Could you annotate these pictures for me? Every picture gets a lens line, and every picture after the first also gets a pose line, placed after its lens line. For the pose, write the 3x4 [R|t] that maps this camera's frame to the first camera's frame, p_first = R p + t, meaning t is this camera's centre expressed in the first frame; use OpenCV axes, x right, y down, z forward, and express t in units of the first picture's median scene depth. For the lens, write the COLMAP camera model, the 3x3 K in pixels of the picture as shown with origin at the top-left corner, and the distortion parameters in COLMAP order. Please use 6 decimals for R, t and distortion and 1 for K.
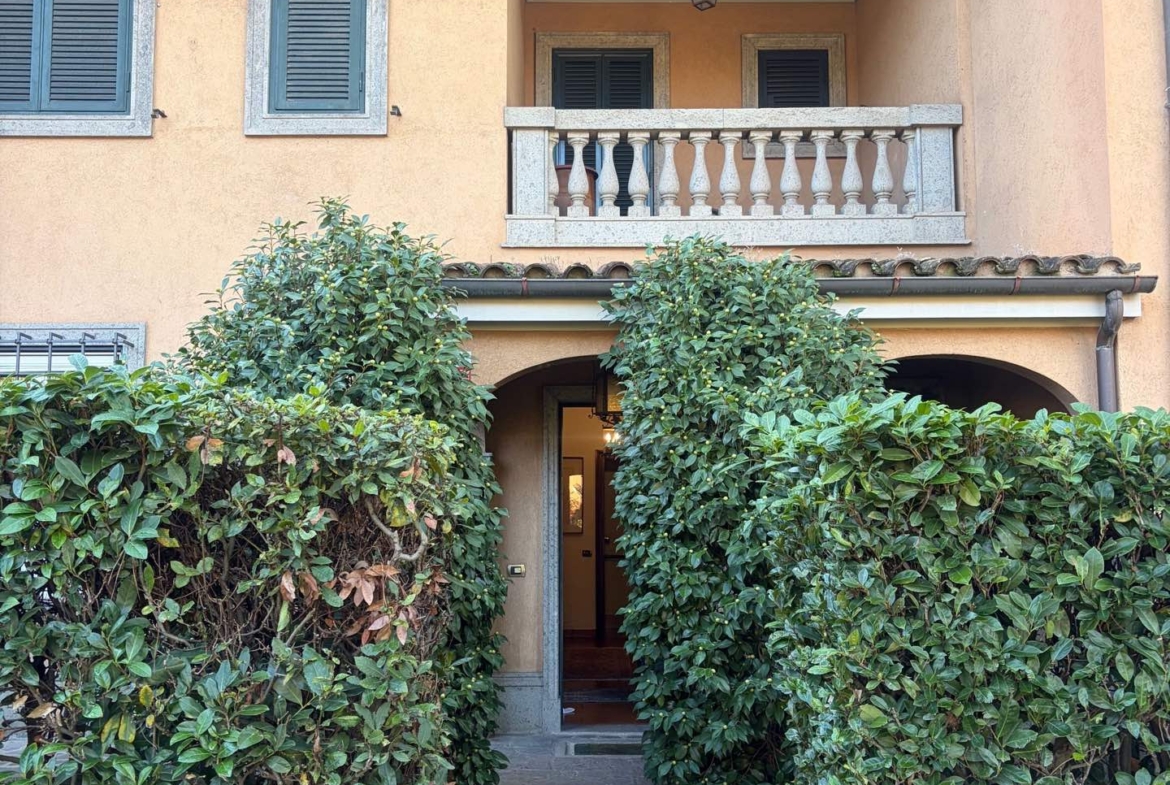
lens RADIAL K [[1162.9, 0, 585.0], [0, 1162.9, 392.5], [0, 0, 1]] dist [0.050697, -0.051316]
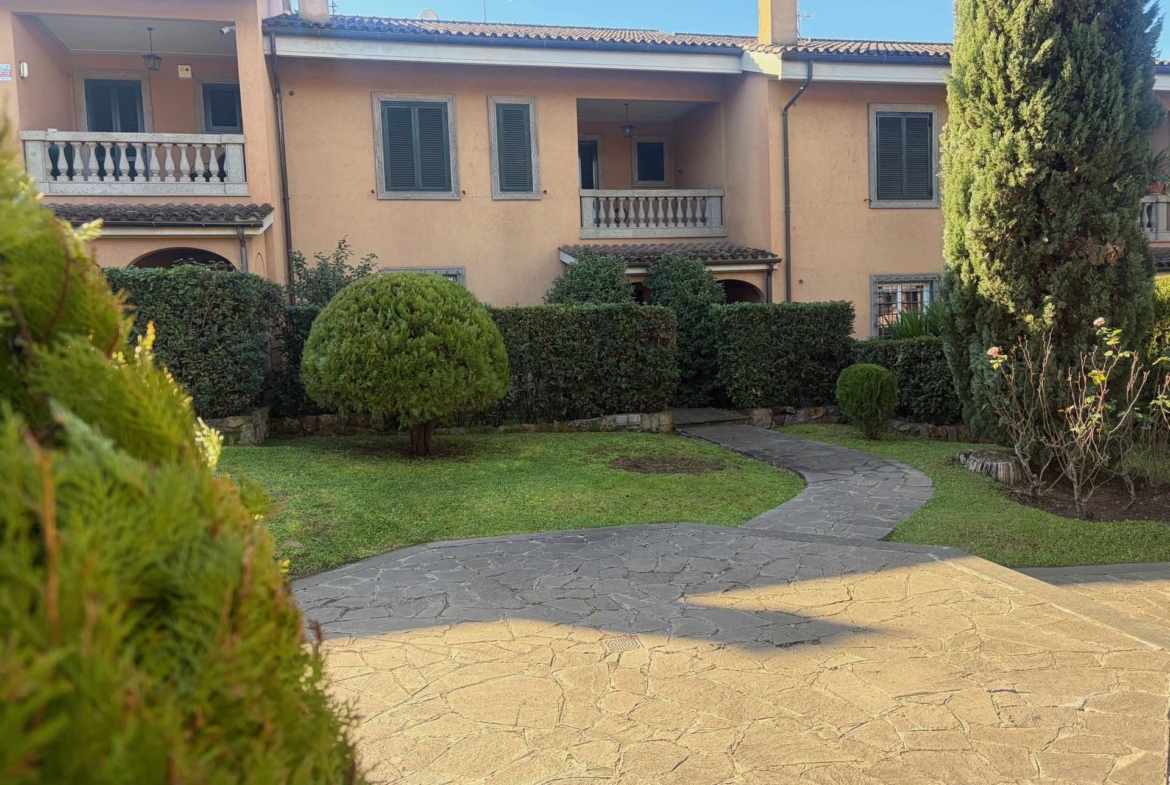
lens RADIAL K [[1162.9, 0, 585.0], [0, 1162.9, 392.5], [0, 0, 1]] dist [0.050697, -0.051316]
pose [[0.954557, -0.046654, 0.294356, -0.934352], [0.003727, 0.989463, 0.144740, -0.164155], [-0.298007, -0.137065, 0.944672, -1.816611]]
